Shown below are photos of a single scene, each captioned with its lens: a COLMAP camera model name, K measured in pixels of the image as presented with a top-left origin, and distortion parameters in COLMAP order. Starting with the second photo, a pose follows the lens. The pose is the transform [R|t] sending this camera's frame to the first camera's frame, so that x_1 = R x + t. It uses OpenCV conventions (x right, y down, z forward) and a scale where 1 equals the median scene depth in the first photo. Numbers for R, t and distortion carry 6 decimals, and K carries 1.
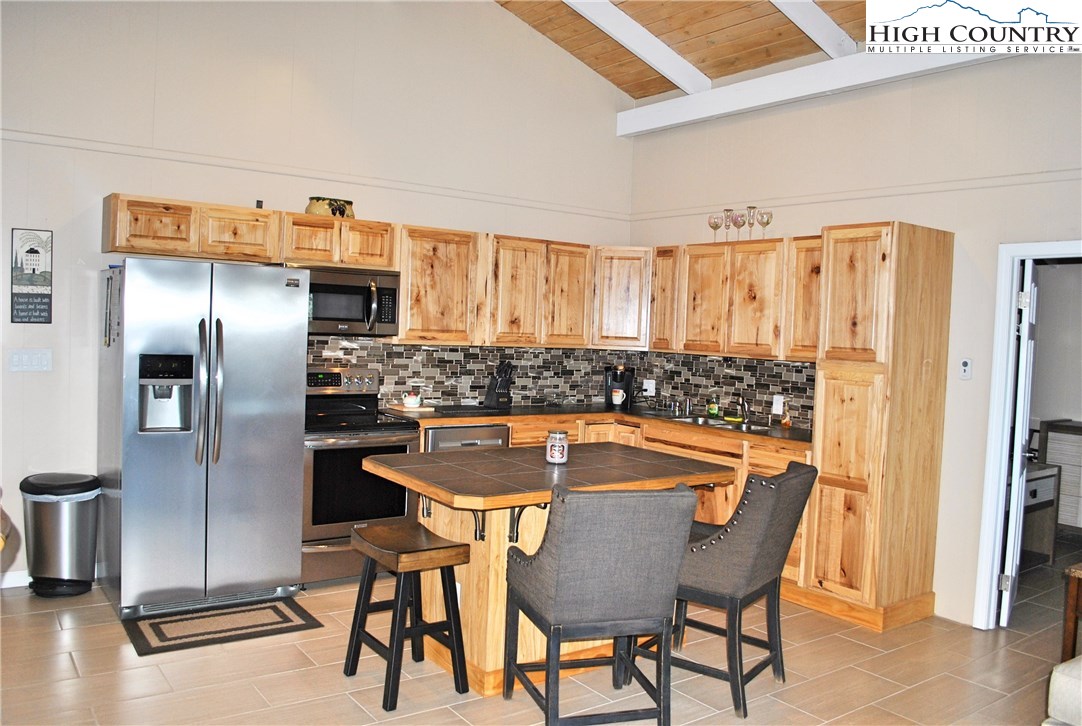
lens RADIAL K [[869.5, 0, 541.0], [0, 869.5, 363.0], [0, 0, 1]] dist [-0.092748, 0.002094]
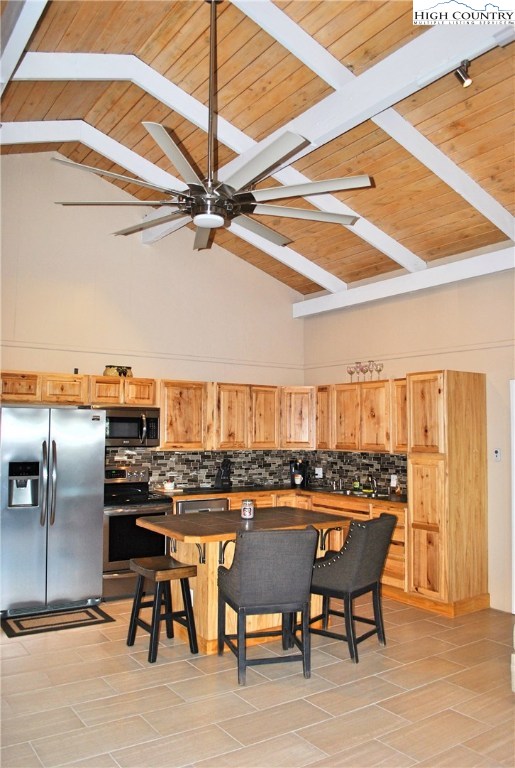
lens RADIAL K [[617.1, 0, 257.5], [0, 617.1, 384.0], [0, 0, 1]] dist [-0.092748, 0.002094]
pose [[0.999156, -0.034885, -0.021694, 0.059391], [0.032086, 0.992473, -0.118186, -0.005048], [0.025653, 0.117390, 0.992754, -0.203164]]
